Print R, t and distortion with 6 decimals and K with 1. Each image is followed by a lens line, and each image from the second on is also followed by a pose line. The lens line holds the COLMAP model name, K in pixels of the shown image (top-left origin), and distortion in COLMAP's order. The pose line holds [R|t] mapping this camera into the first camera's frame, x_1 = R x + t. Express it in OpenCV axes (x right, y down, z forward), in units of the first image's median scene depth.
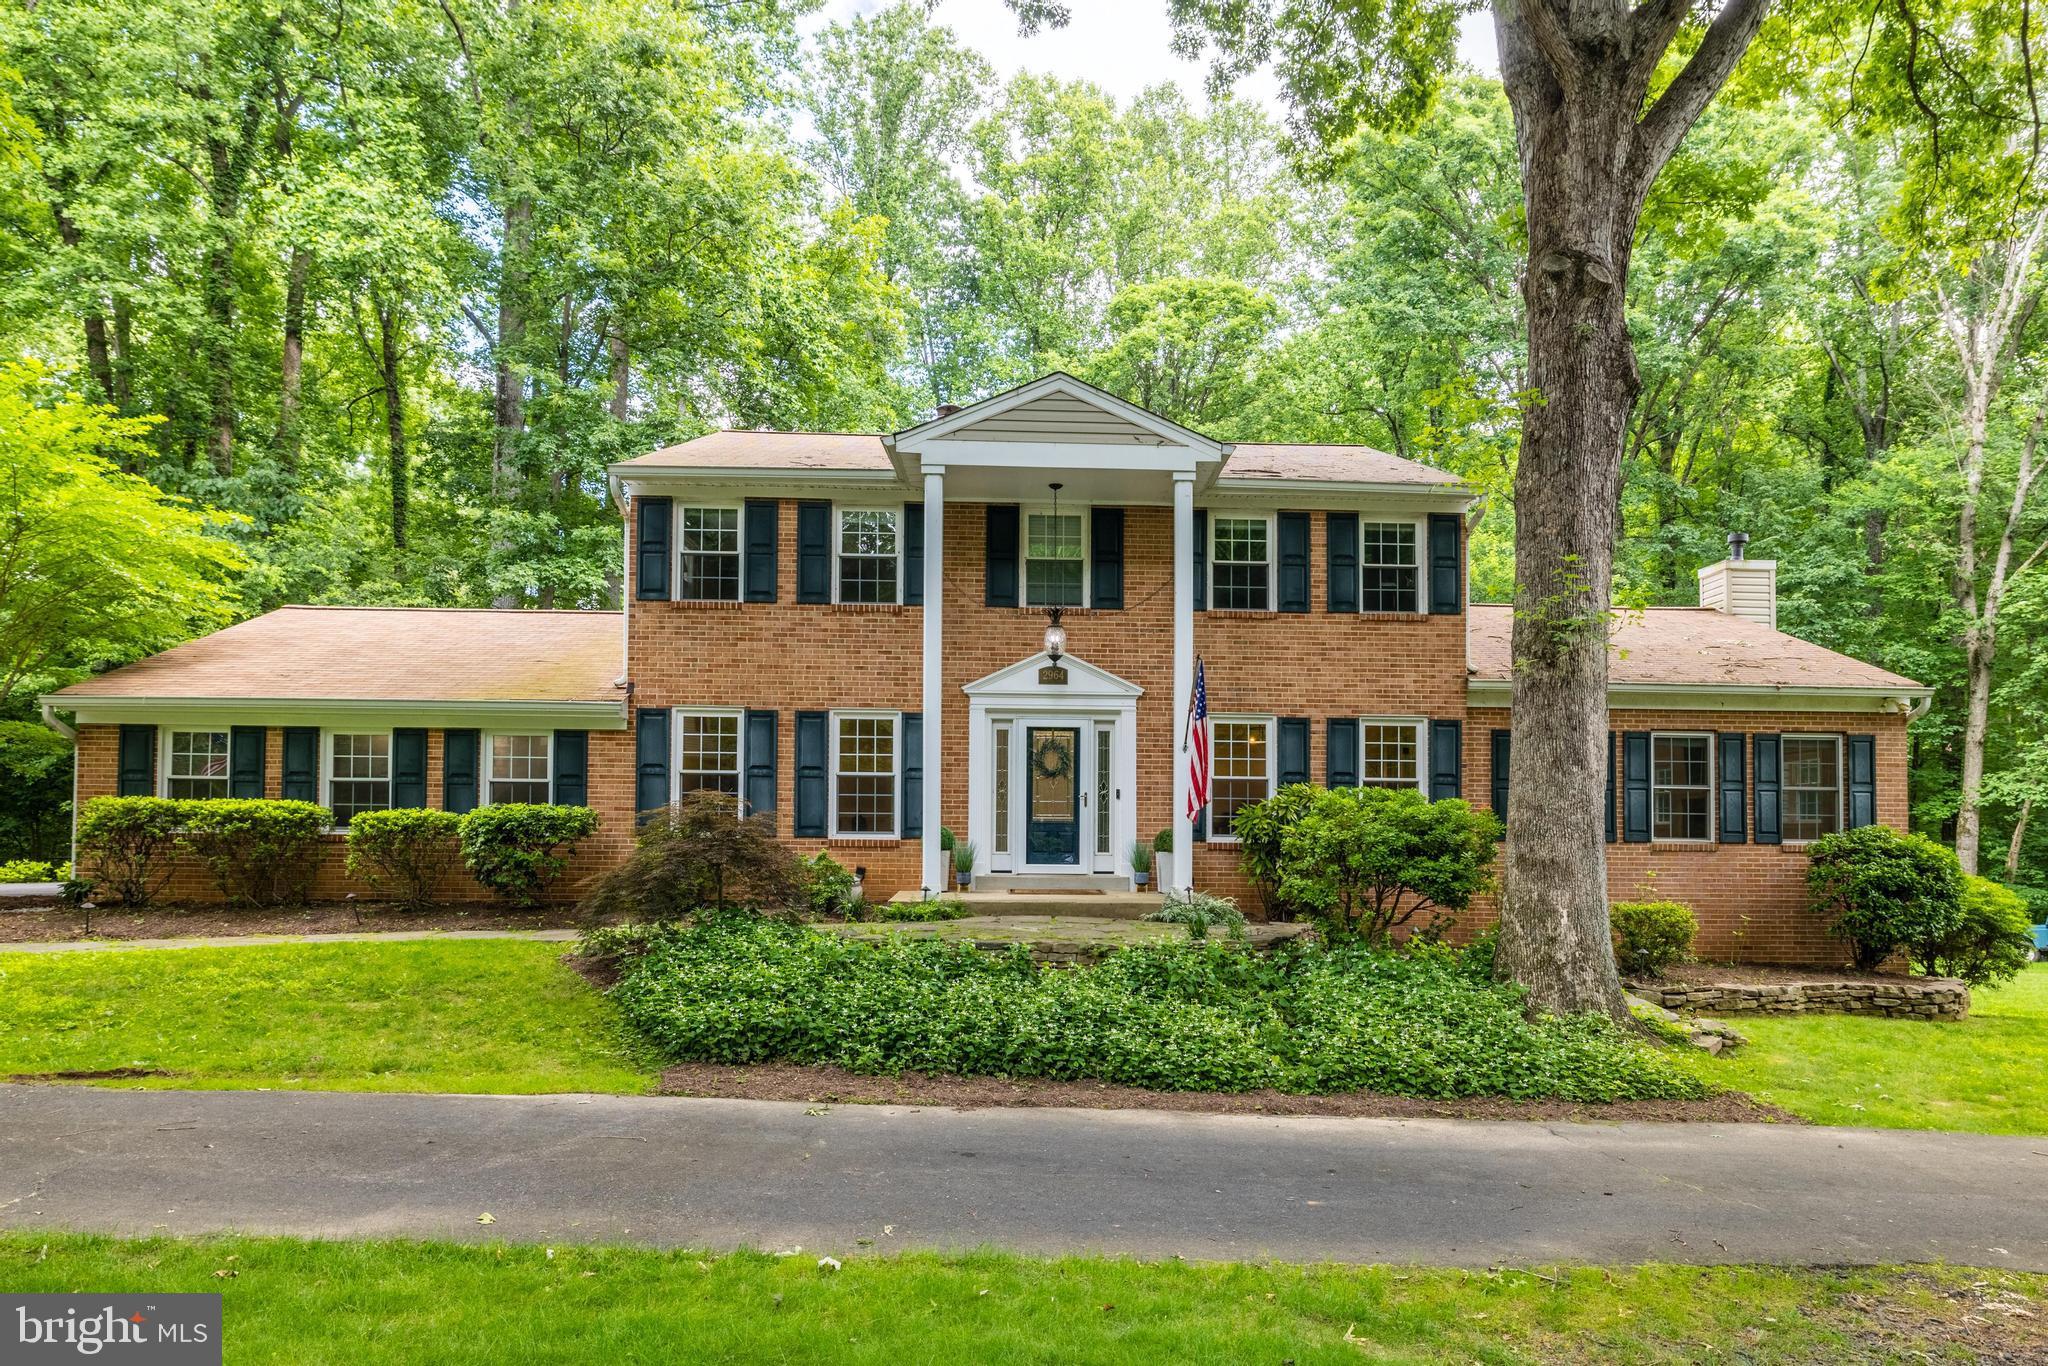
lens RADIAL K [[940.2, 0, 1023.3], [0, 940.2, 680.4], [0, 0, 1]] dist [-0.000913, -0.000015]
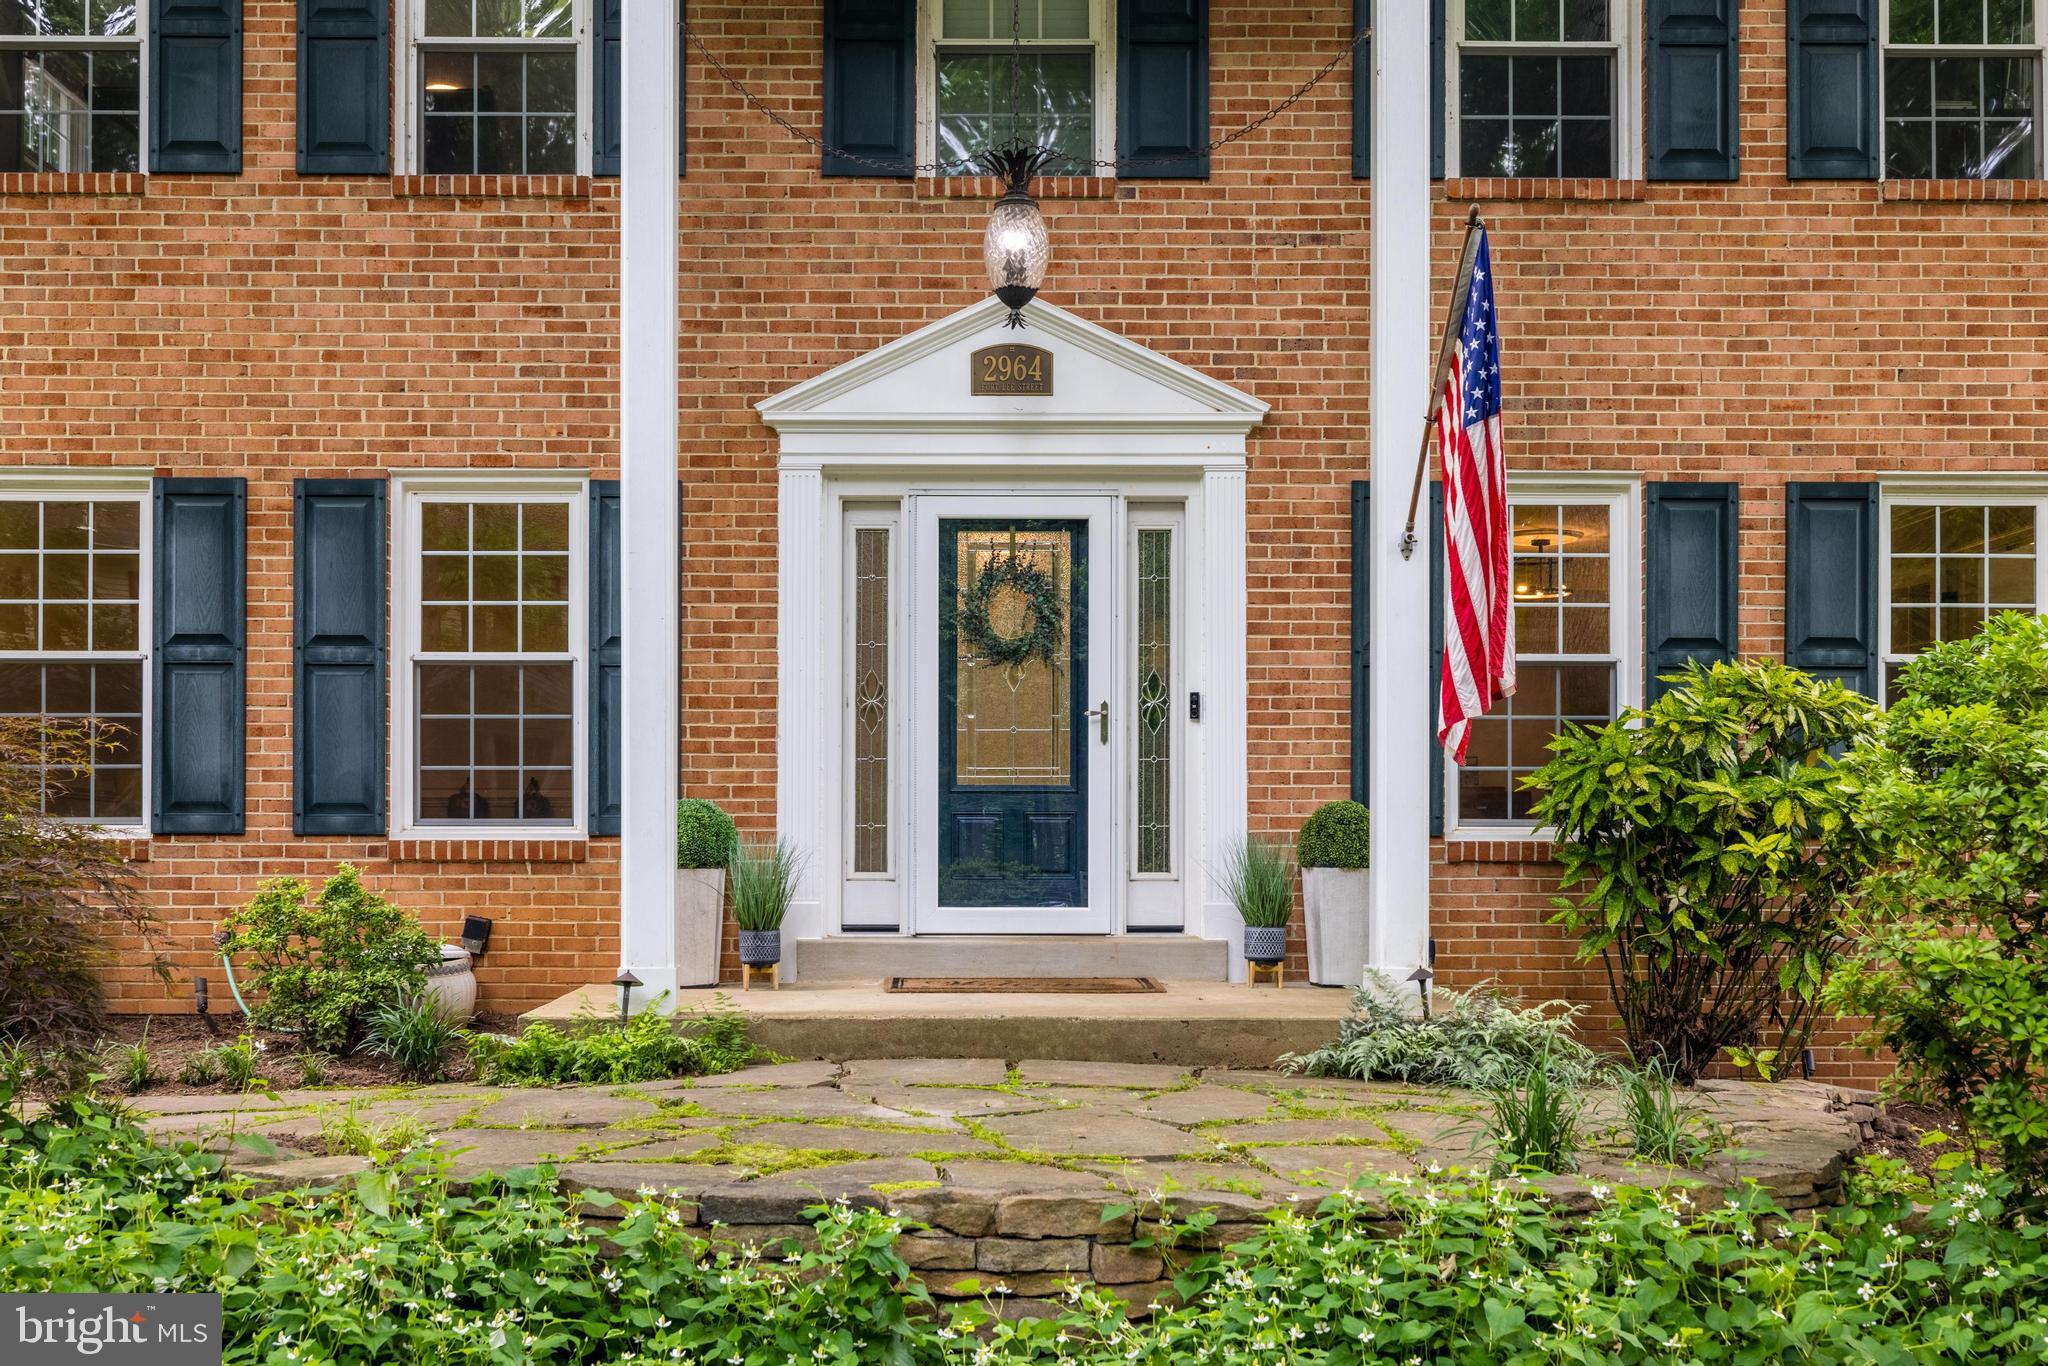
lens RADIAL K [[1041.9, 0, 1025.2], [0, 1041.9, 685.0], [0, 0, 1]] dist [0.003218, 0.000978]
pose [[0.999811, -0.001106, 0.019421, 0.028709], [0.002049, 0.998817, -0.048575, 0.132275], [-0.019344, 0.048605, 0.998631, 0.608224]]
